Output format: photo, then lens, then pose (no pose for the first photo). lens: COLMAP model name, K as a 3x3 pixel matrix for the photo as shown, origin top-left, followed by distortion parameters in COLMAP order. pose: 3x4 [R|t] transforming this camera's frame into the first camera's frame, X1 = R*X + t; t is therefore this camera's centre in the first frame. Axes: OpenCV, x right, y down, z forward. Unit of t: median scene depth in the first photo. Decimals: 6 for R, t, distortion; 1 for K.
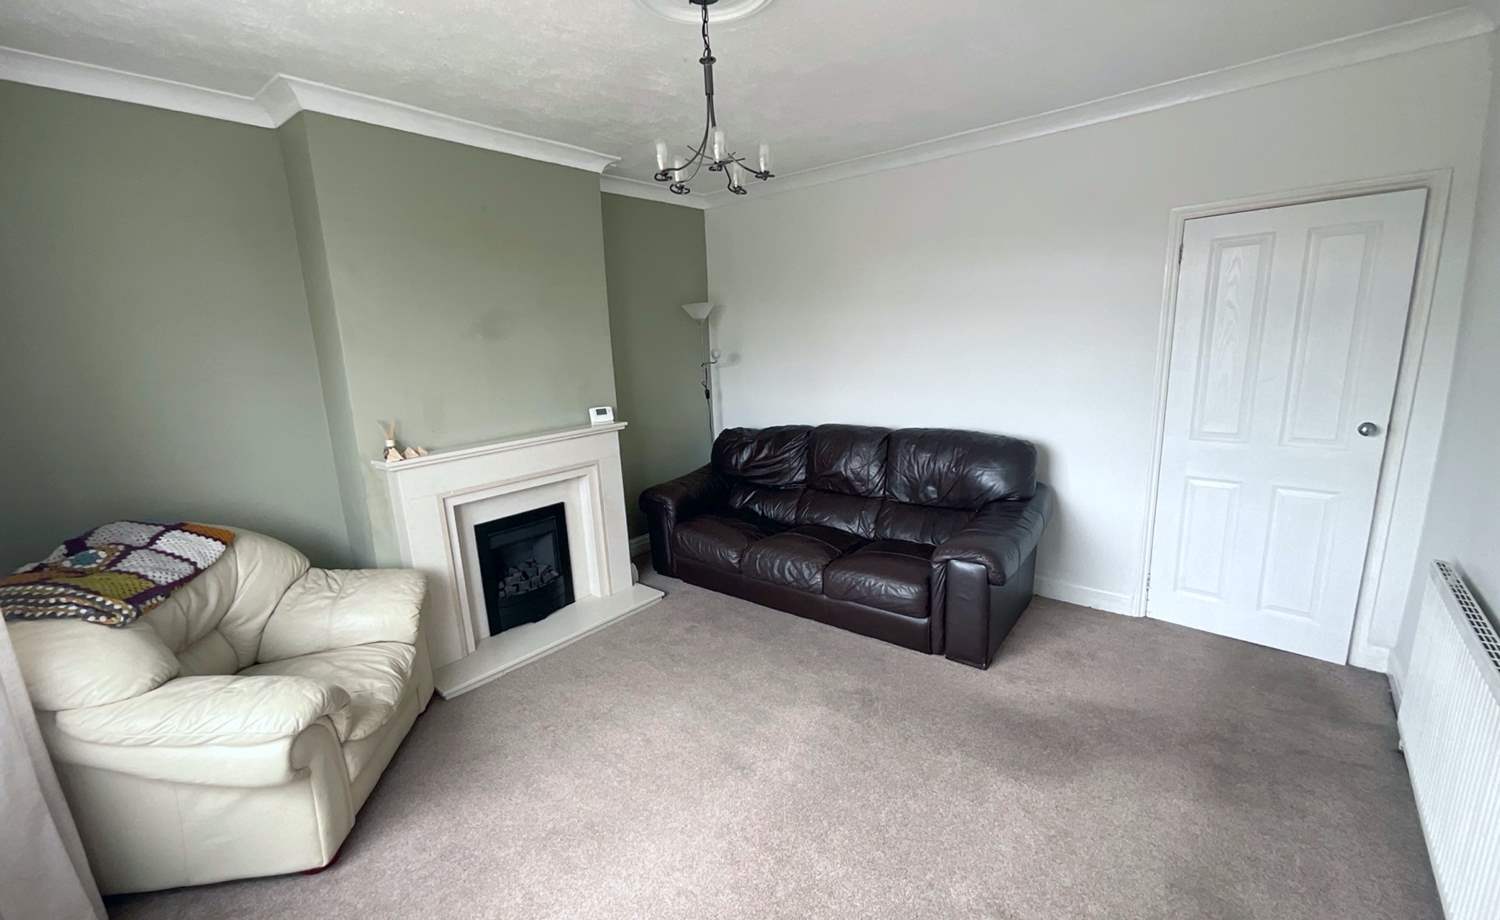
lens RADIAL K [[610.2, 0, 750.0], [0, 610.2, 460.0], [0, 0, 1]] dist [0.000012, -0.000091]
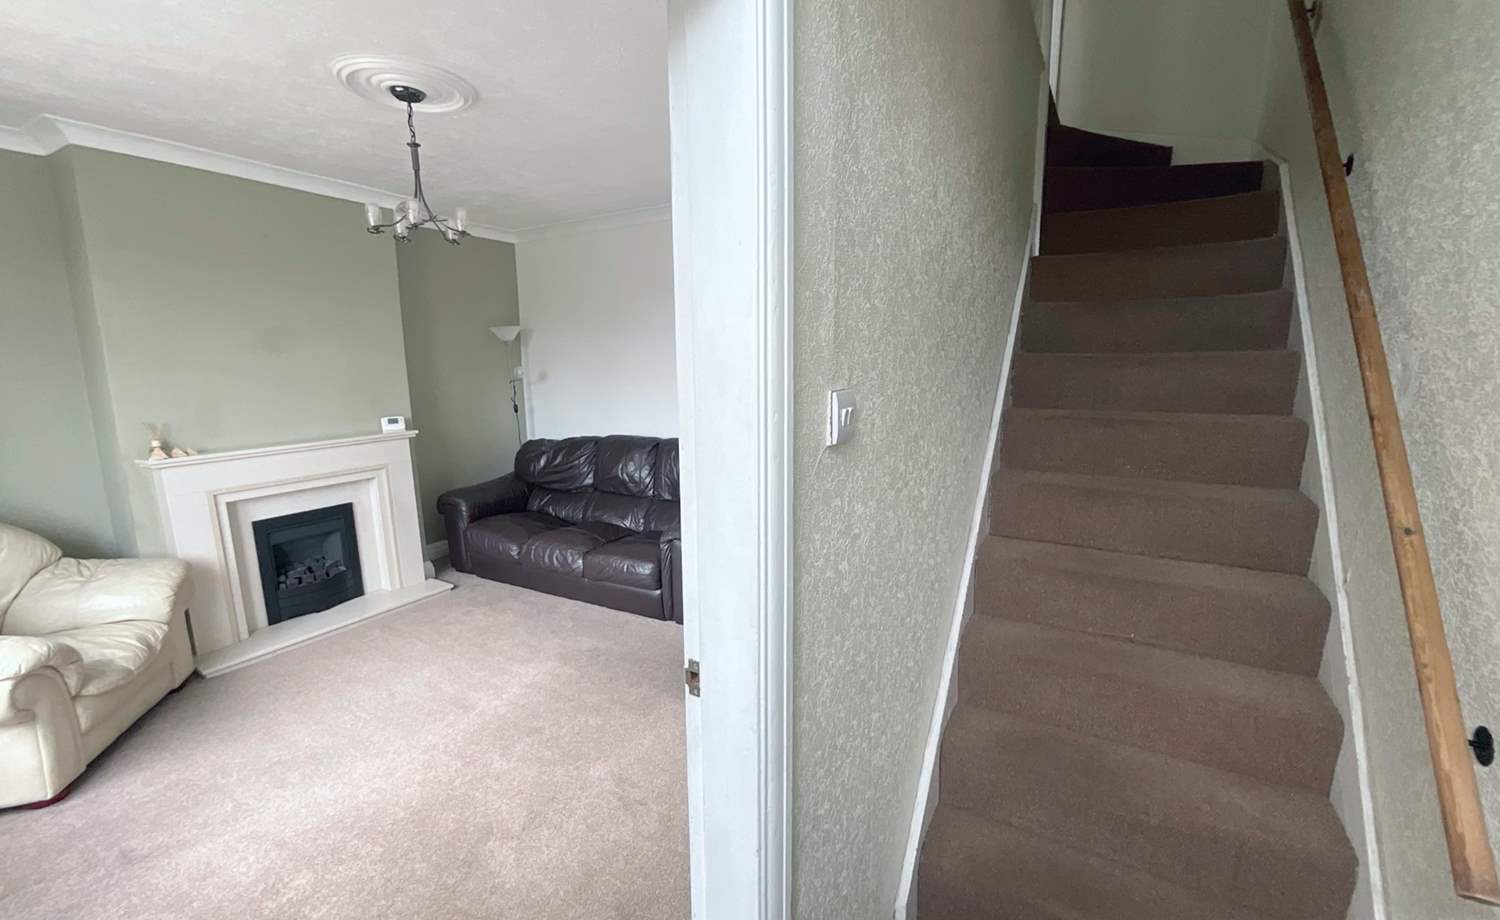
lens RADIAL K [[607.4, 0, 746.4], [0, 607.4, 459.6], [0, 0, 1]] dist [0.015622, -0.006988]
pose [[0.987066, 0.001806, 0.160305, 0.236350], [0.004587, 0.999209, -0.039502, 0.041933], [-0.160250, 0.039726, 0.986277, -0.212340]]
